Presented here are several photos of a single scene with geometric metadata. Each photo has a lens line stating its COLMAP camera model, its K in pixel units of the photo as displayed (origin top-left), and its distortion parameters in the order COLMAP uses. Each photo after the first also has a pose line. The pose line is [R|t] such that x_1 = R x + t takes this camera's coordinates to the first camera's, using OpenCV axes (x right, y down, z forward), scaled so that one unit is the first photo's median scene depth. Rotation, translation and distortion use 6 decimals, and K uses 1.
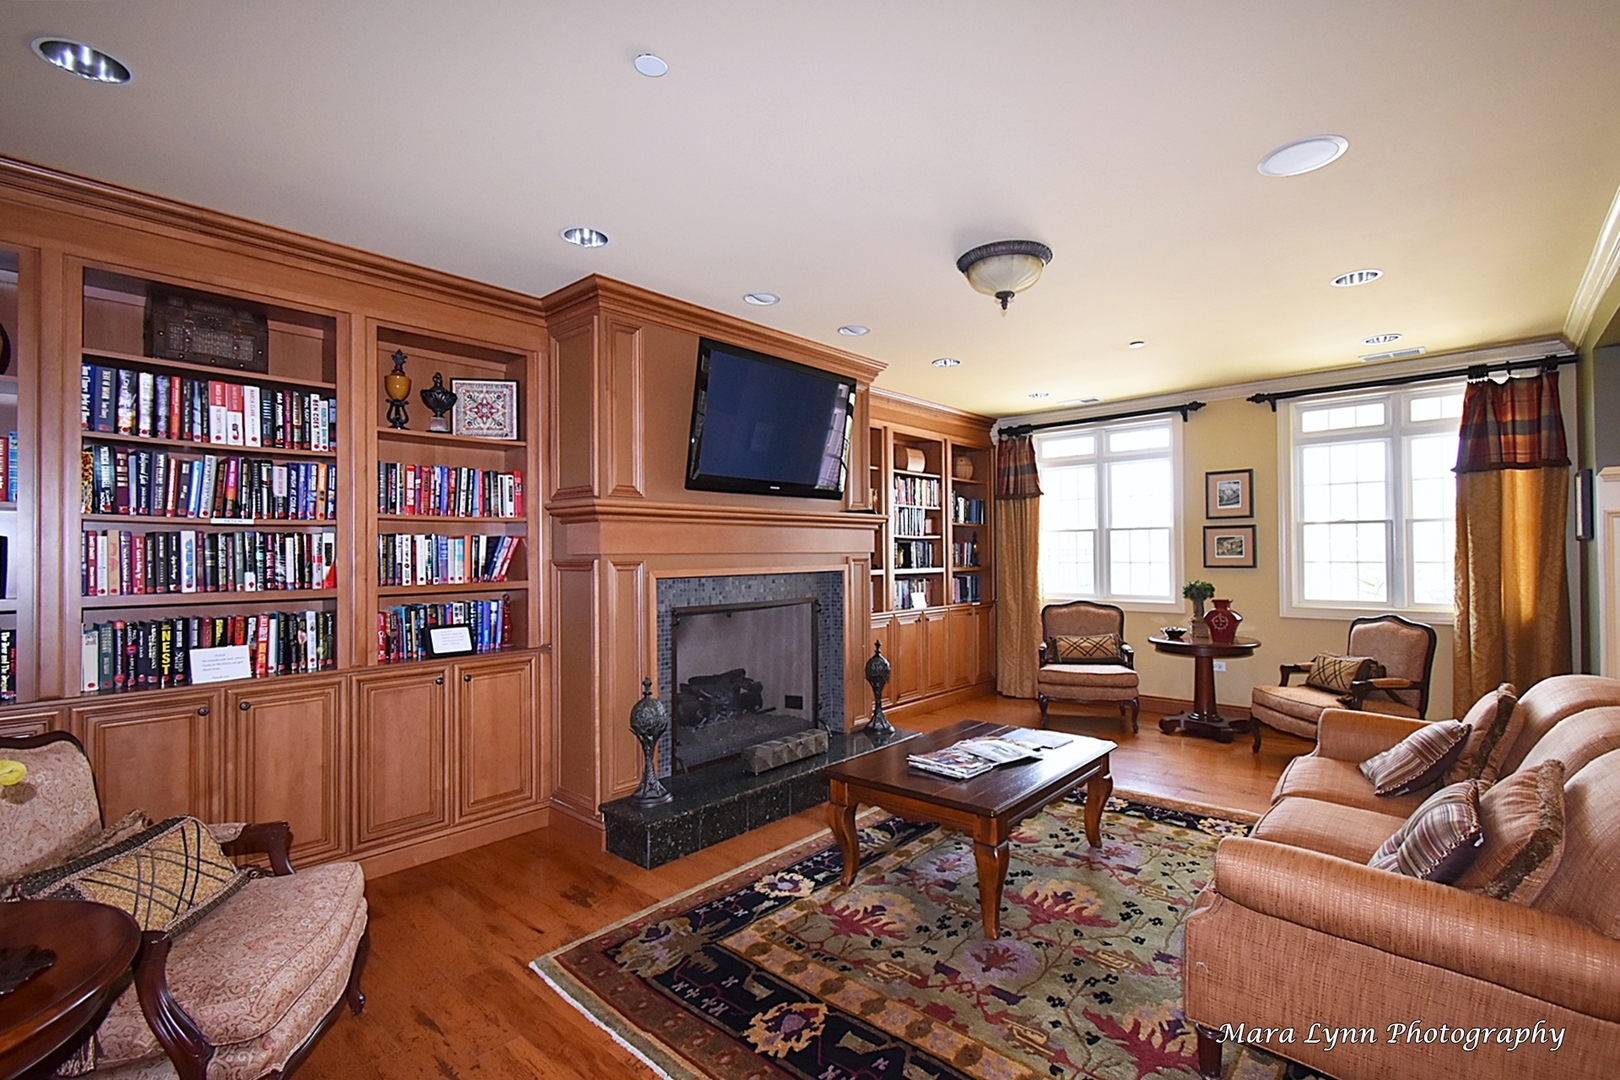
lens RADIAL K [[721.1, 0, 821.9], [0, 721.1, 544.8], [0, 0, 1]] dist [0.000955, 0.000485]
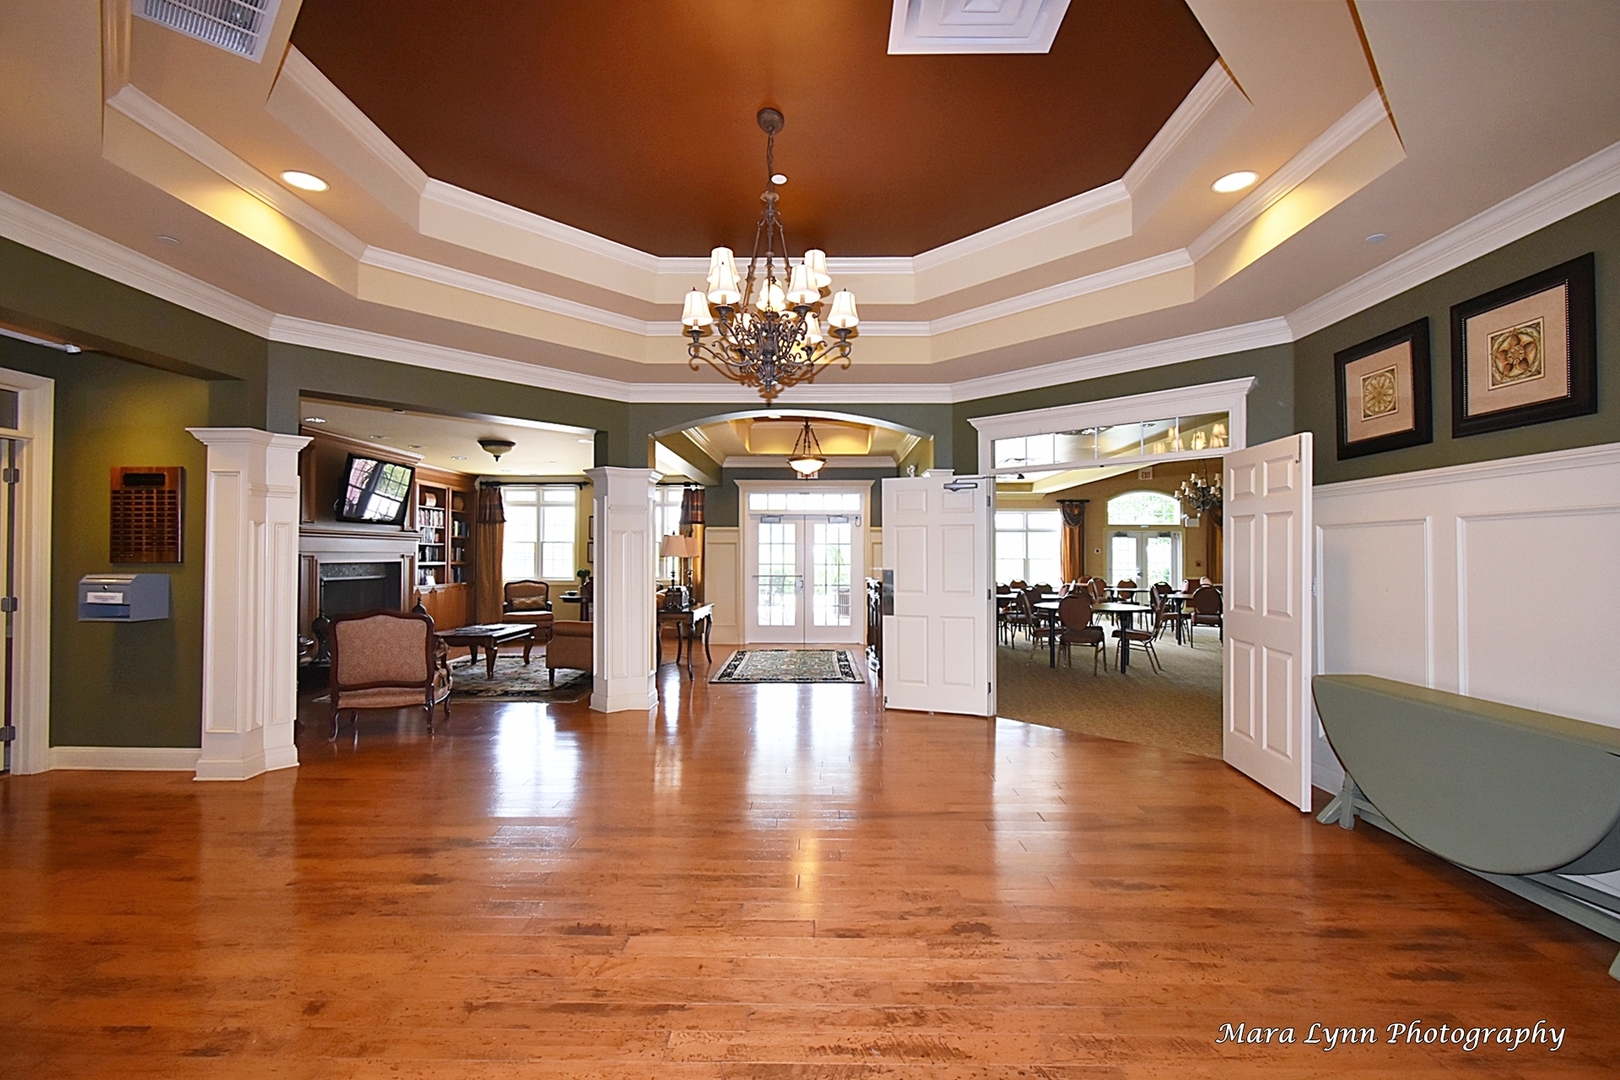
lens RADIAL K [[721.1, 0, 821.9], [0, 721.1, 544.8], [0, 0, 1]] dist [0.000955, 0.000485]
pose [[0.749692, 0.020421, 0.661472, -0.306772], [-0.017058, 0.999788, -0.011532, -0.004810], [-0.661567, -0.002638, 0.749882, -0.913745]]
